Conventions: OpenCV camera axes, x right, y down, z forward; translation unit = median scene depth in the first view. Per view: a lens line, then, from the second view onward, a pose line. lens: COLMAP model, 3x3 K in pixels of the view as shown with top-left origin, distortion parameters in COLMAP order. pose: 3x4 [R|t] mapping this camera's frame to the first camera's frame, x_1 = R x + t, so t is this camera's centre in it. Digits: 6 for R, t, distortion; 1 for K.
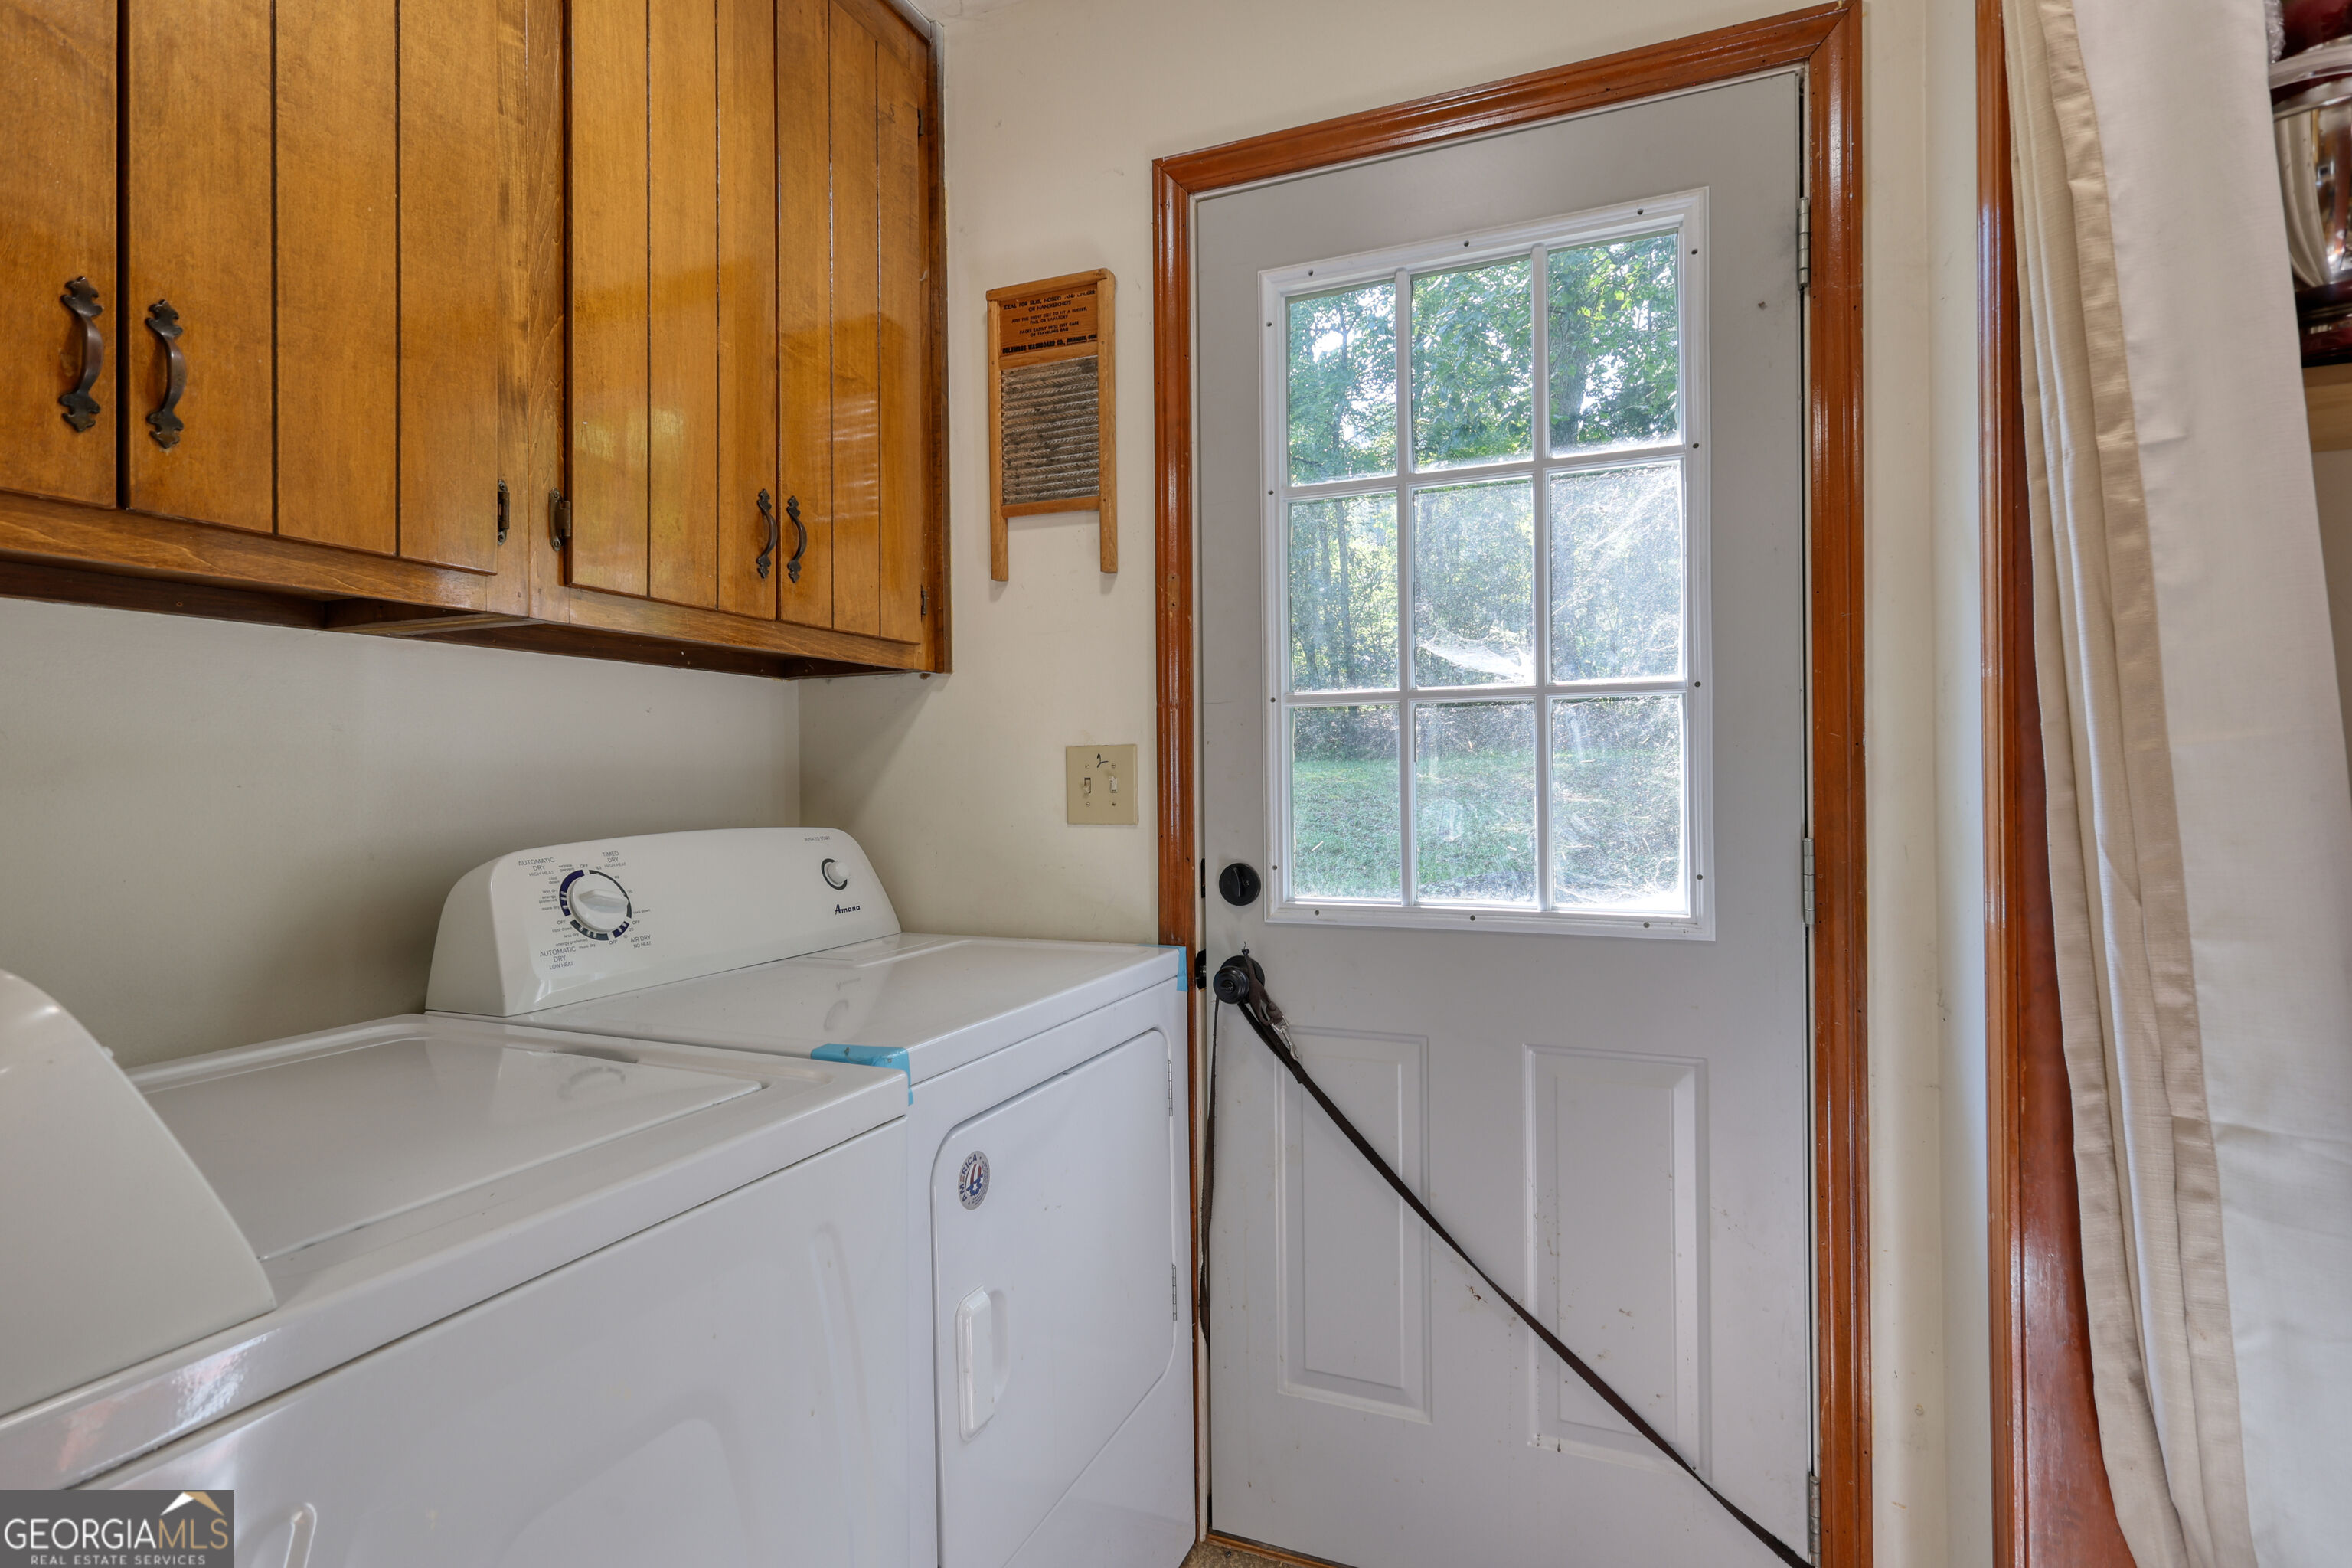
lens RADIAL K [[1169.0, 0, 1176.7], [0, 1169.0, 773.4], [0, 0, 1]] dist [0.006726, 0.000222]
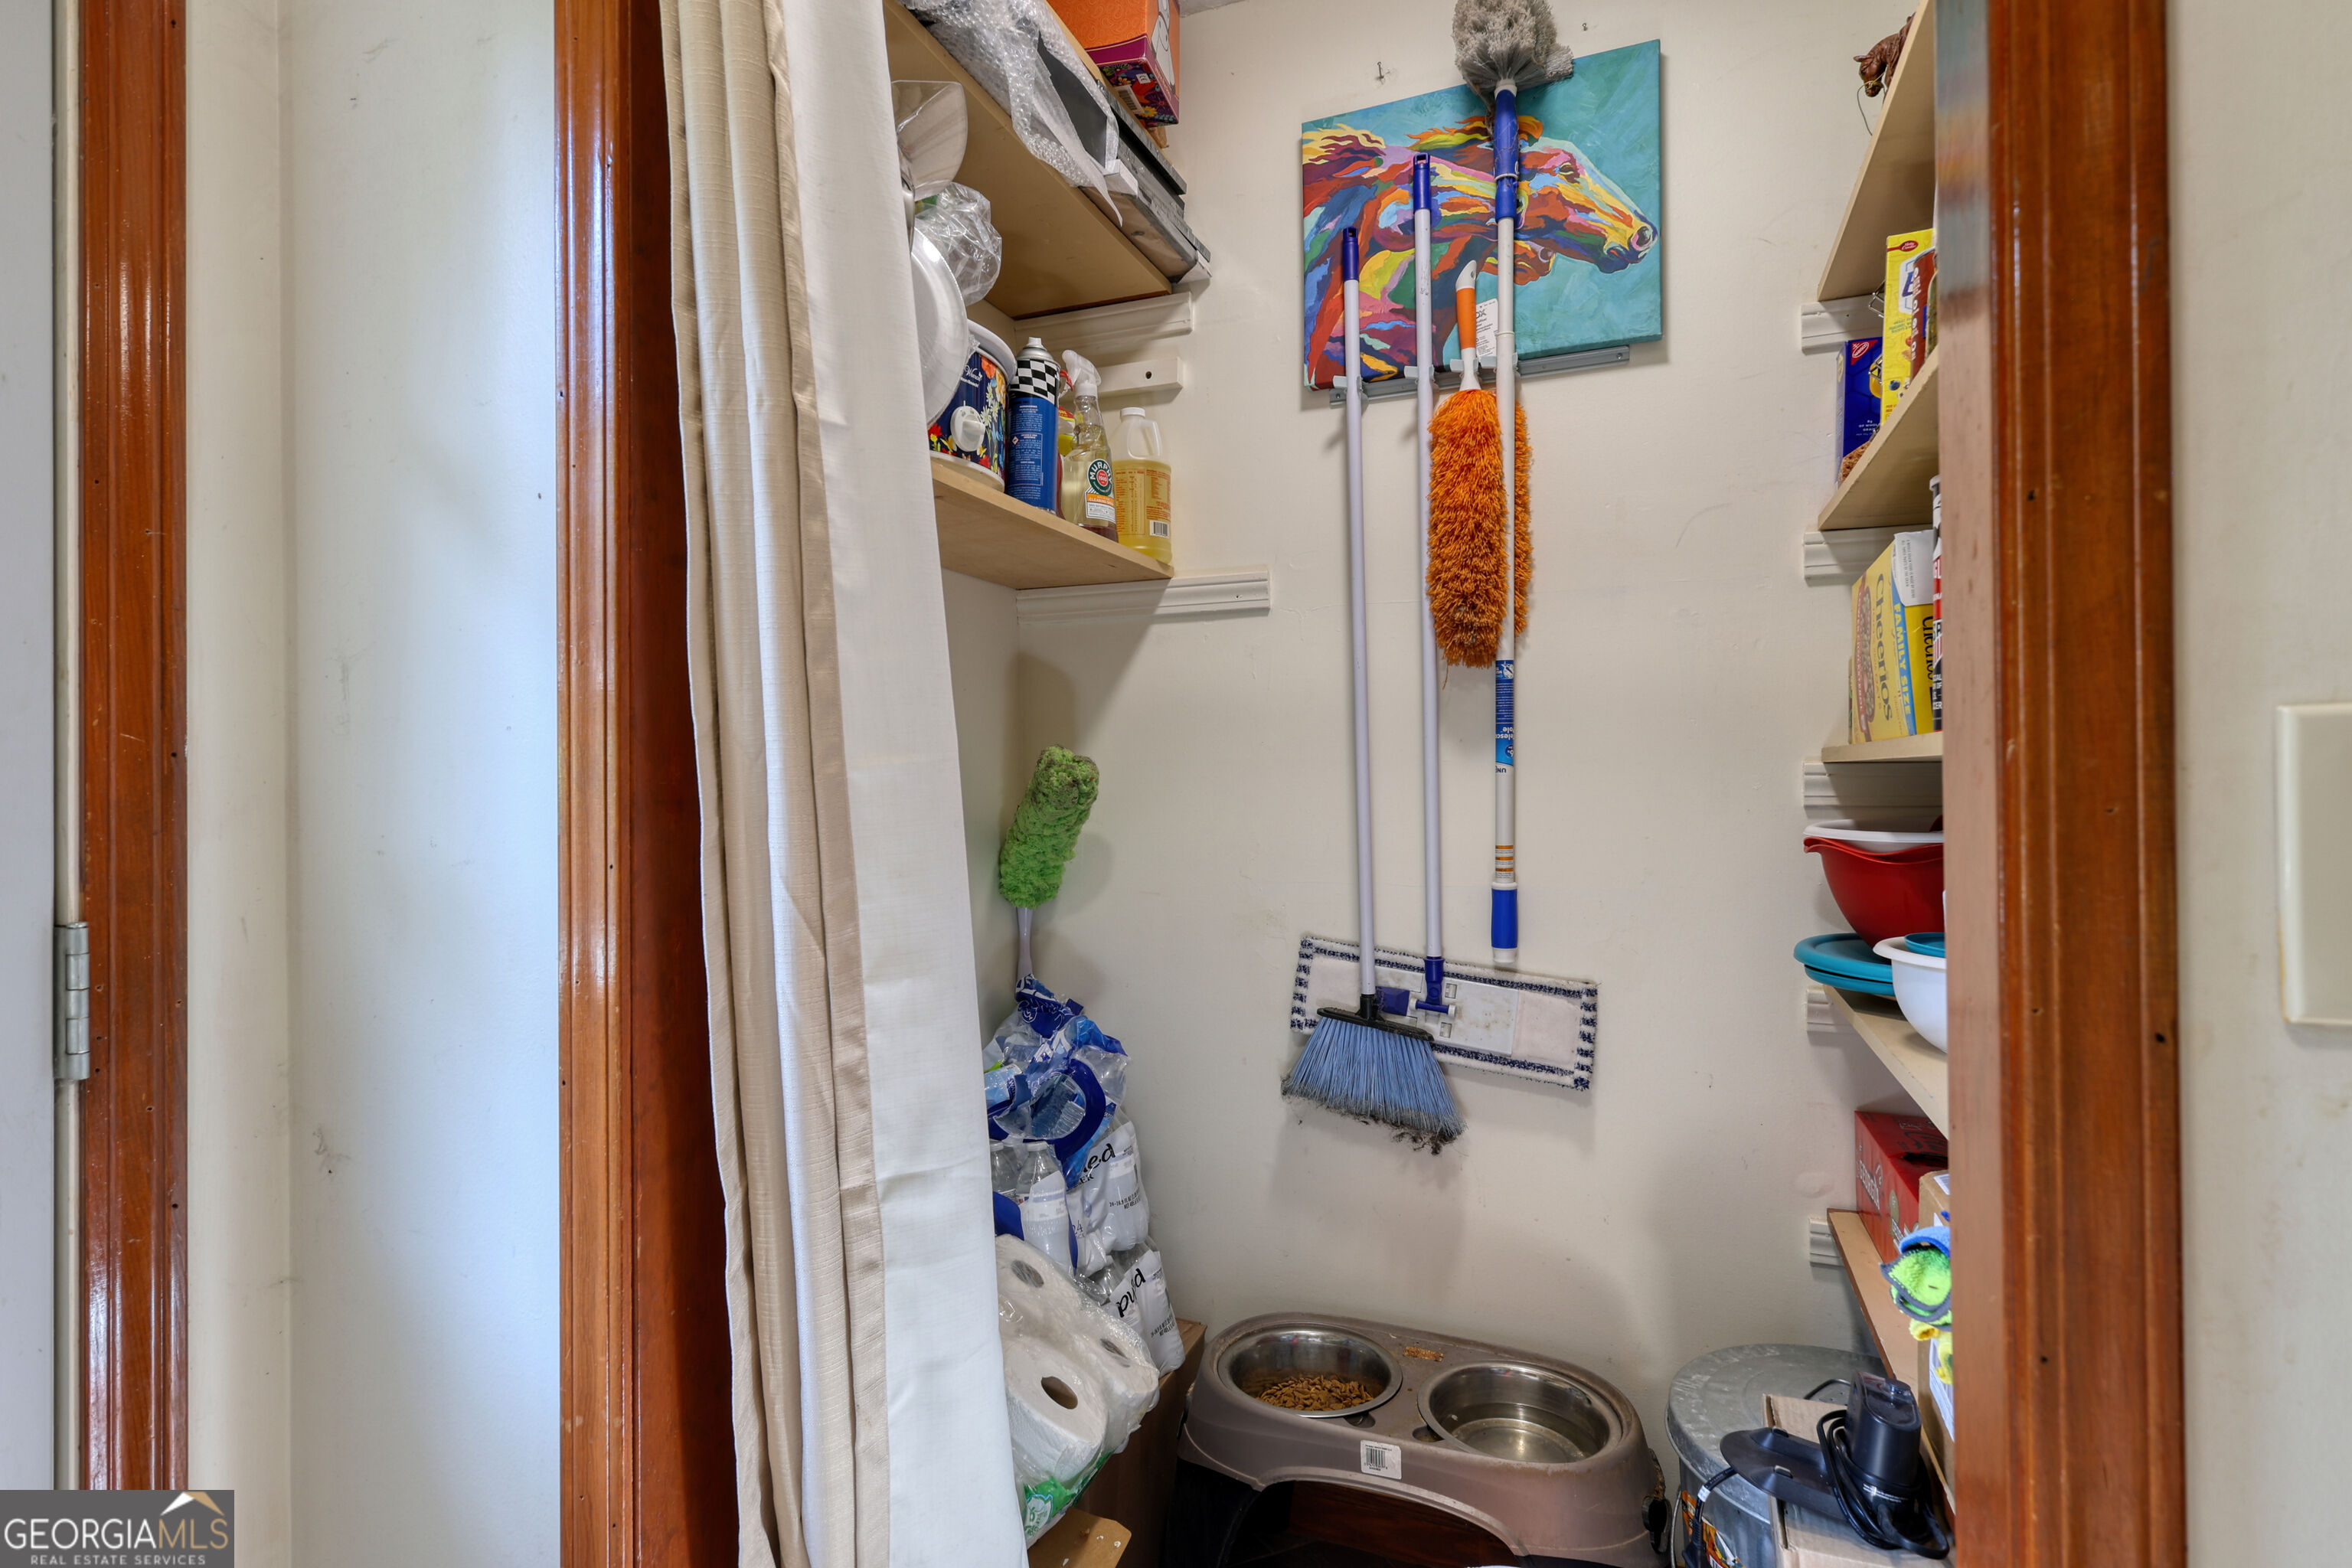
lens RADIAL K [[1169.0, 0, 1175.5], [0, 1169.0, 787.0], [0, 0, 1]] dist [0.006726, 0.000222]
pose [[-0.023560, 0.012272, 0.999647, -0.039684], [0.009850, 0.999879, -0.012043, 0.002432], [-0.999674, 0.009563, -0.023678, 0.778021]]
